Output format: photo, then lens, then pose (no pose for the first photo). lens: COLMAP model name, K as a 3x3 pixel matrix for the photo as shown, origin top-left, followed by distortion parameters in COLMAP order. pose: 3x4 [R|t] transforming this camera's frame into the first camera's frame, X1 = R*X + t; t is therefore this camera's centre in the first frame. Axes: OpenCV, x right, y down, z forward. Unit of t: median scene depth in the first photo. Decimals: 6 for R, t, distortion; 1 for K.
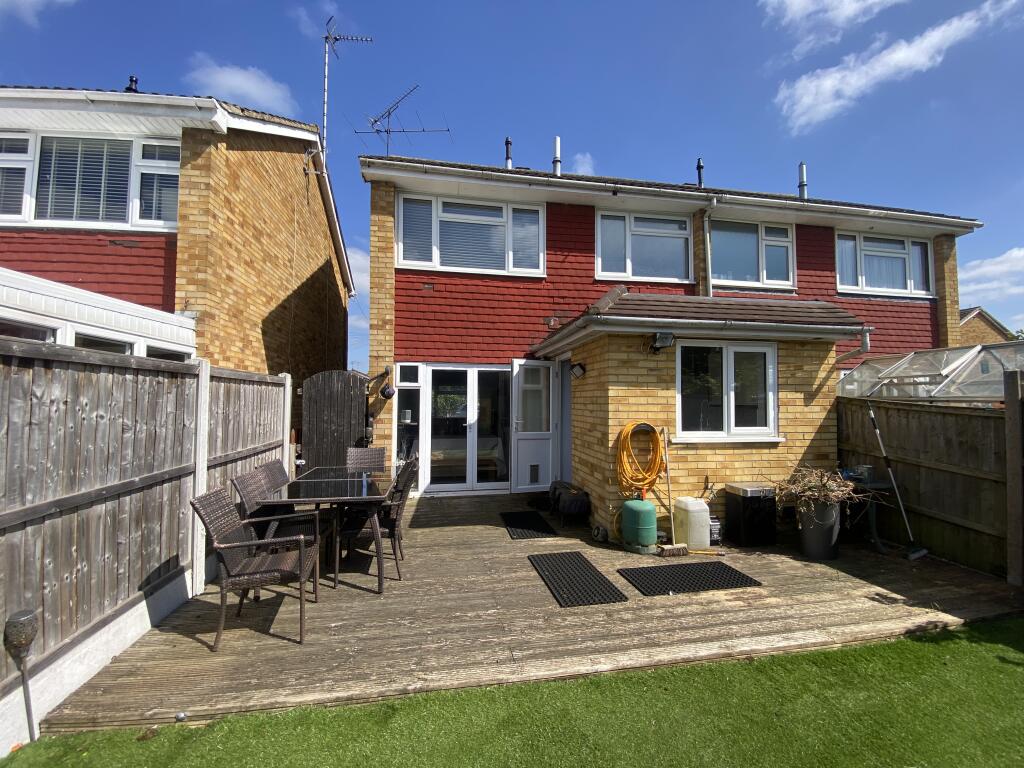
lens RADIAL K [[416.8, 0, 507.6], [0, 416.8, 380.5], [0, 0, 1]] dist [-0.003009, -0.000457]
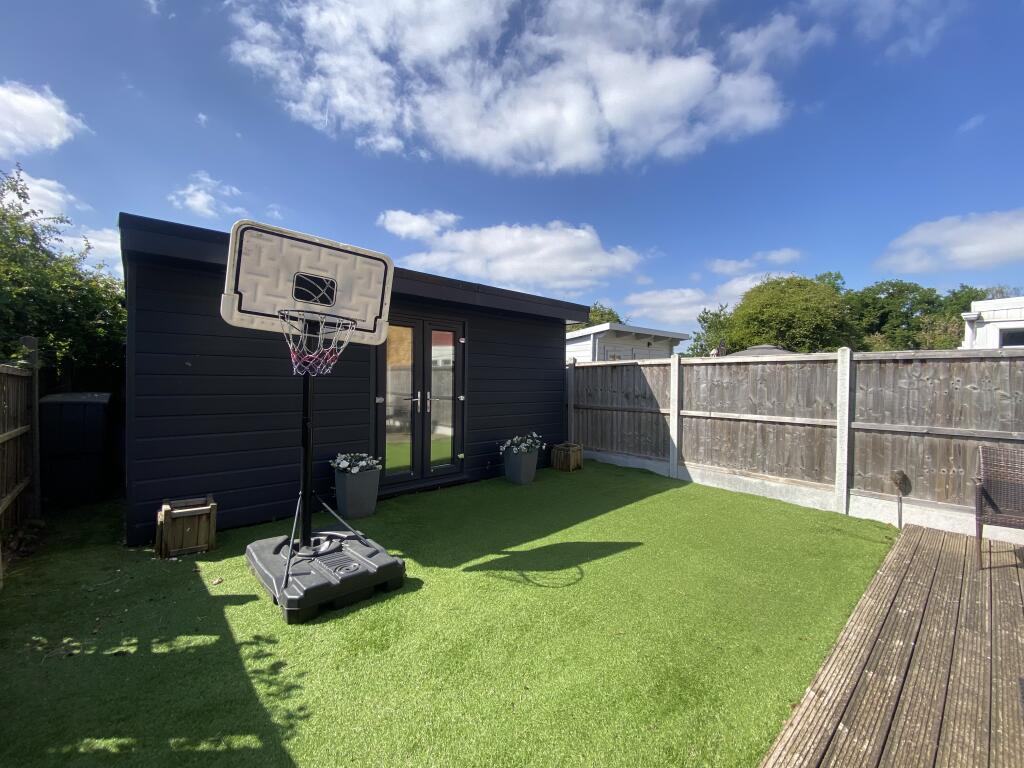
lens RADIAL K [[416.8, 0, 512.7], [0, 416.8, 383.4], [0, 0, 1]] dist [-0.003009, -0.000457]
pose [[-0.851703, -0.012694, -0.523871, 1.539712], [0.009557, 0.999164, -0.039747, 0.121946], [0.523938, -0.038859, -0.850870, 1.512828]]
